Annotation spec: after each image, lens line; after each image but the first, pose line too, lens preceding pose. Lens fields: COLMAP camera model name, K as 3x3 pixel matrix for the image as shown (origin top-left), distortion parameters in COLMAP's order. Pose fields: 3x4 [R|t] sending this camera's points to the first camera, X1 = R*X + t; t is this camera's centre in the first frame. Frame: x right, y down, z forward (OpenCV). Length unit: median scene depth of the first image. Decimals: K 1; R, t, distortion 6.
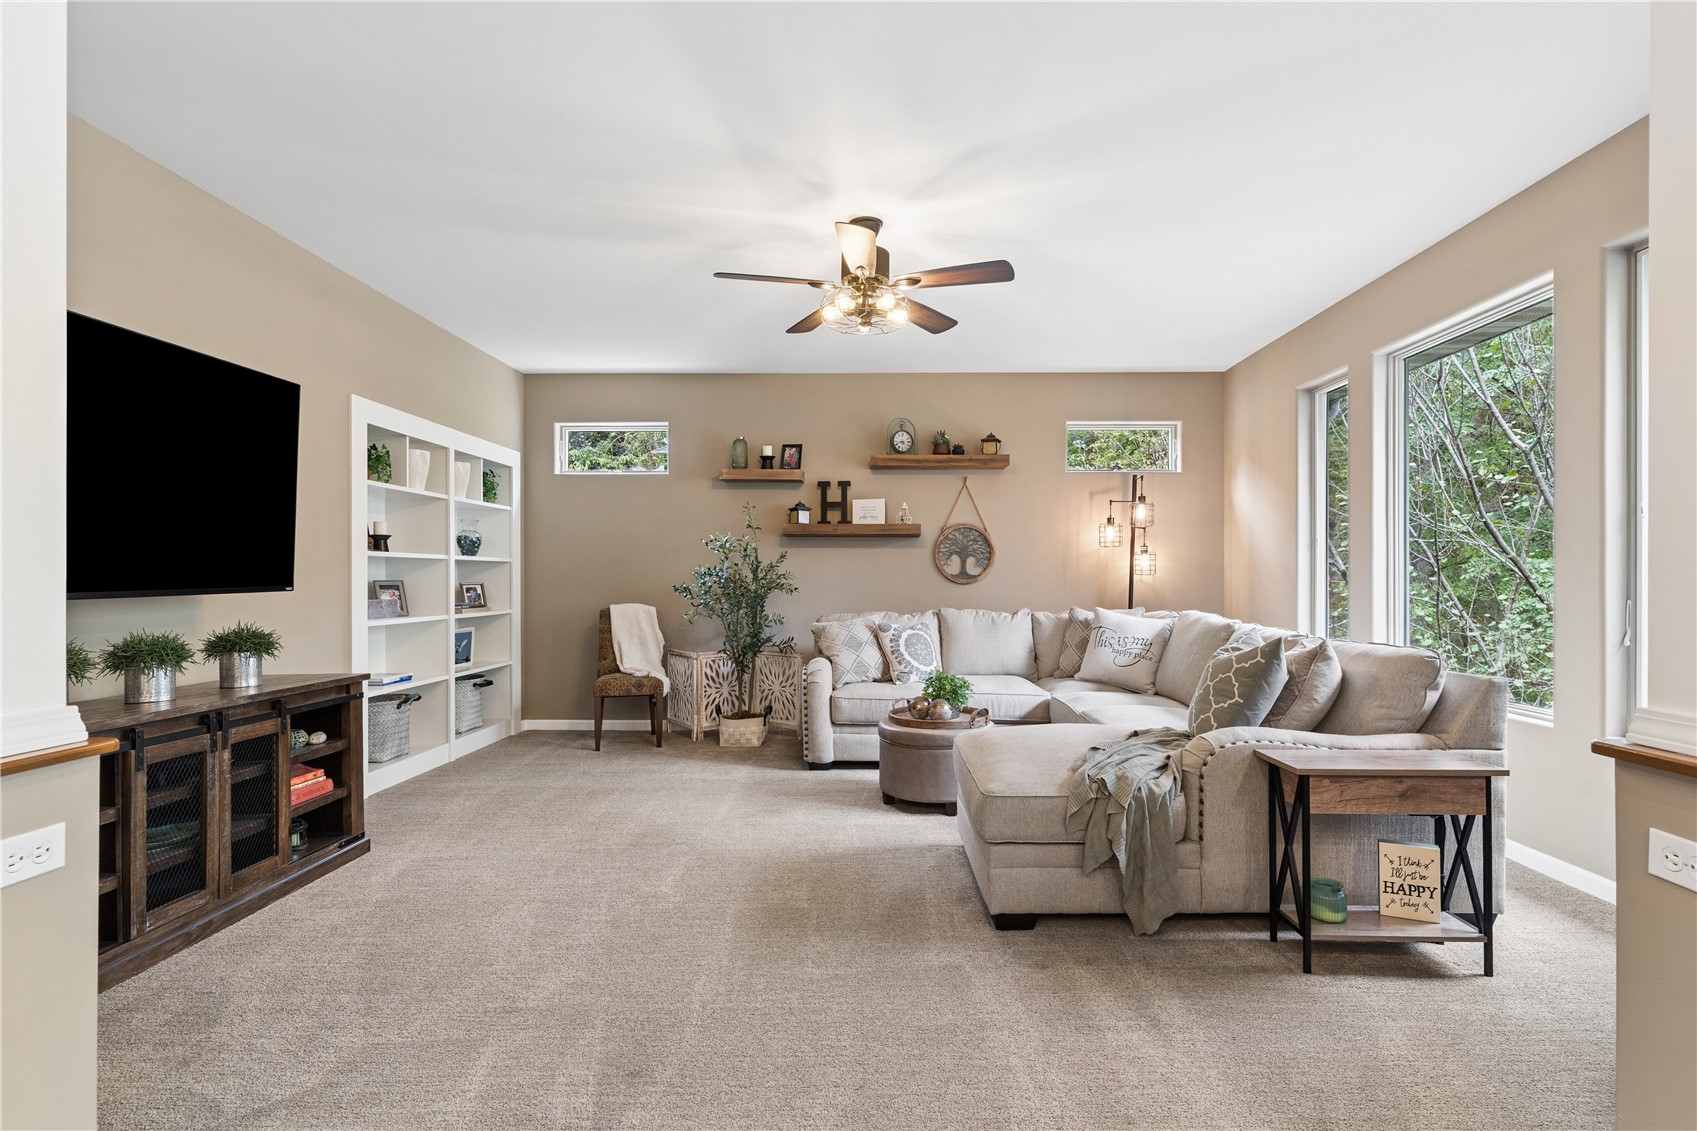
lens RADIAL K [[820.2, 0, 878.9], [0, 820.2, 578.4], [0, 0, 1]] dist [0.009695, -0.002198]
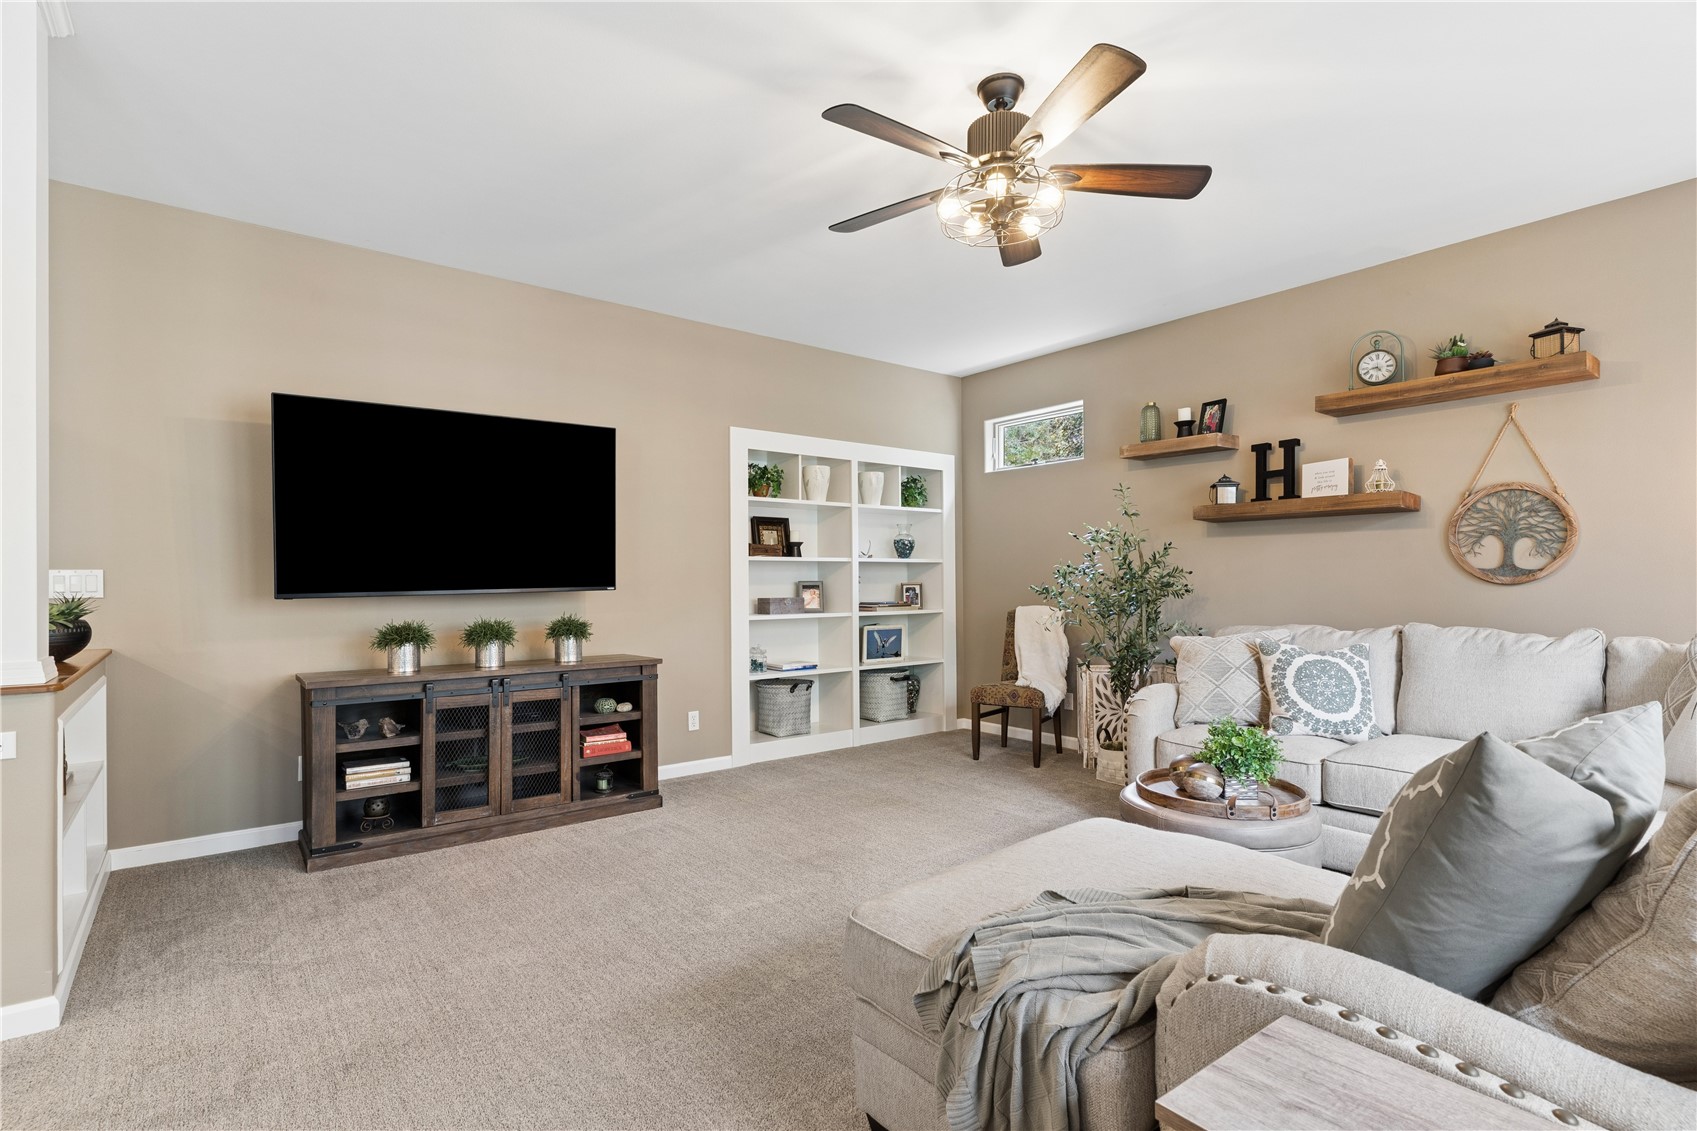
lens RADIAL K [[820.2, 0, 851.4], [0, 820.2, 576.8], [0, 0, 1]] dist [0.009695, -0.002198]
pose [[0.630142, -0.006795, -0.776450, 0.295098], [0.005394, 0.999976, -0.004374, 0.001501], [0.776461, -0.001432, 0.630164, 0.279694]]
